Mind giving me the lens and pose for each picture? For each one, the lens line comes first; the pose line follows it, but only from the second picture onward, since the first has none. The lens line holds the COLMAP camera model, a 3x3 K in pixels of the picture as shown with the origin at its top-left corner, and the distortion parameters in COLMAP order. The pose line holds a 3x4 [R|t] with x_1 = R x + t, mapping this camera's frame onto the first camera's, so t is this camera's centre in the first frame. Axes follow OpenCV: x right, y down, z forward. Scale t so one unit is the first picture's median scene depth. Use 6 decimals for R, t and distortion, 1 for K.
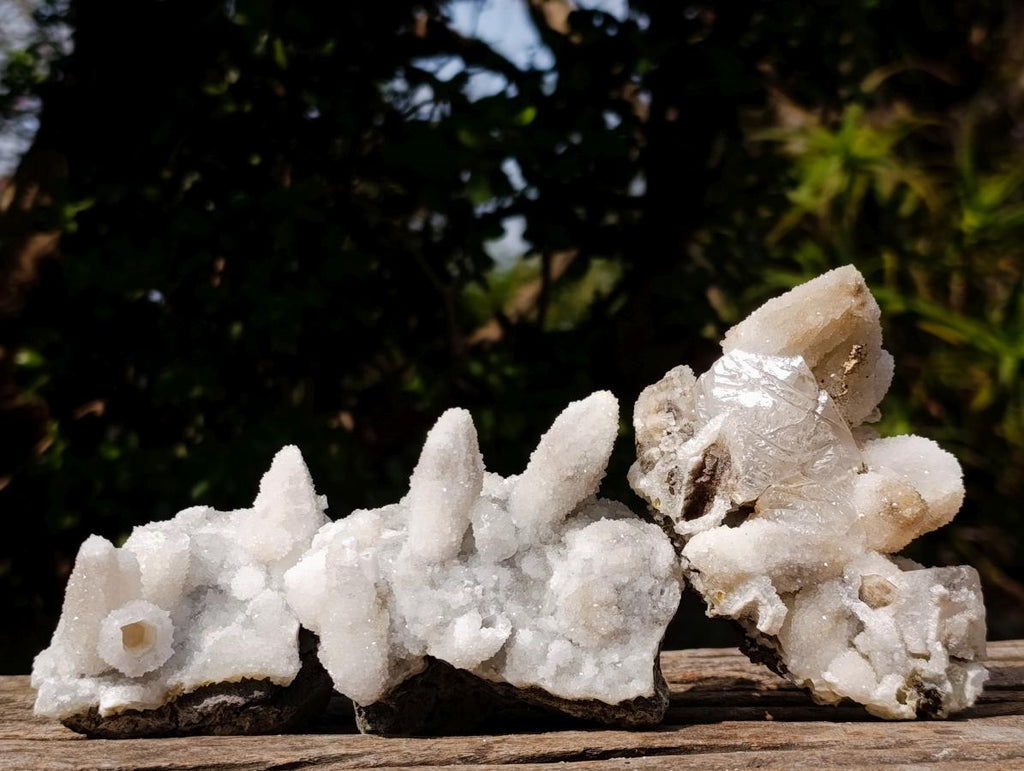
lens RADIAL K [[1505.2, 0, 512.0], [0, 1505.2, 385.5], [0, 0, 1]] dist [0.341741, -1.829758]
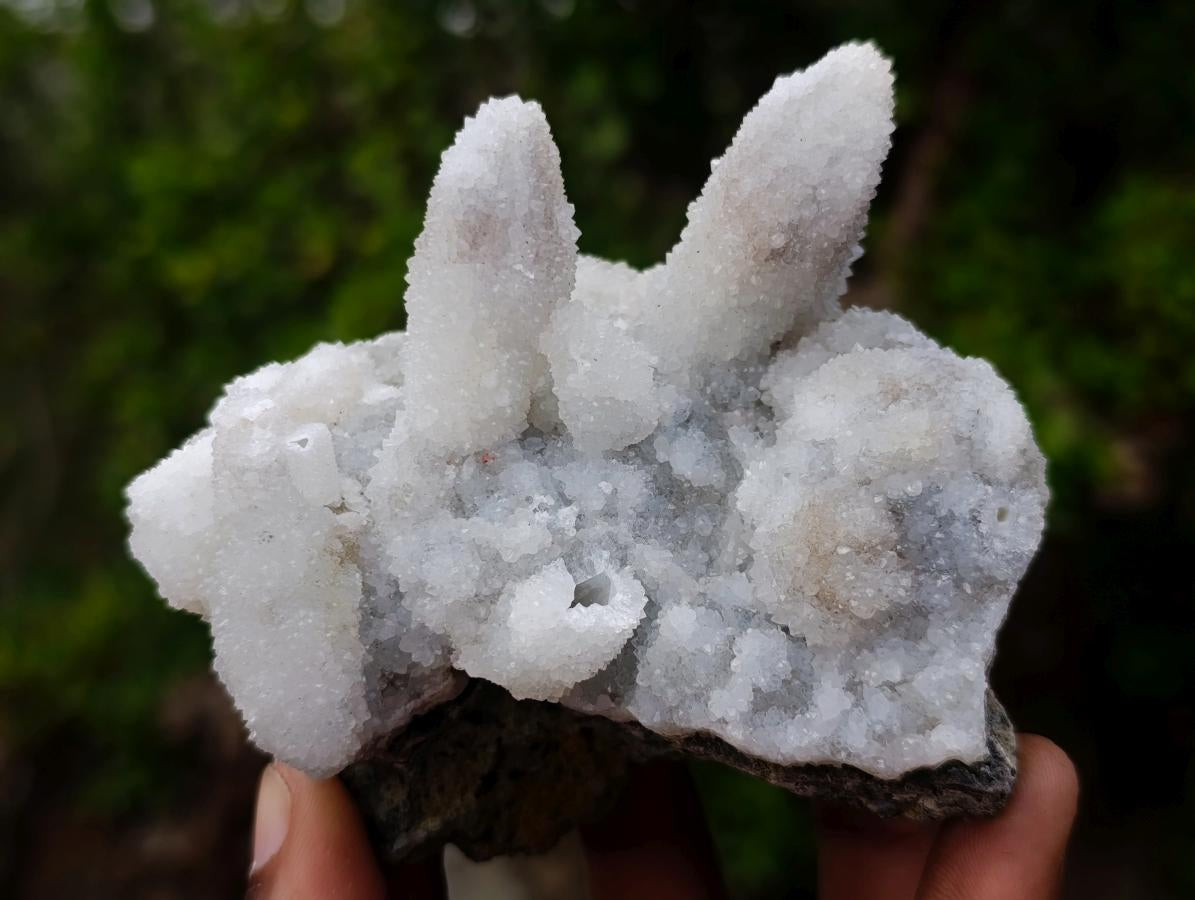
lens RADIAL K [[1605.3, 0, 624.6], [0, 1605.3, 394.6], [0, 0, 1]] dist [0.163465, -0.022436]
pose [[0.997088, -0.020531, -0.073450, 0.028003], [0.026552, 0.996282, 0.081959, 0.063149], [0.071494, -0.083671, 0.993925, 0.547194]]
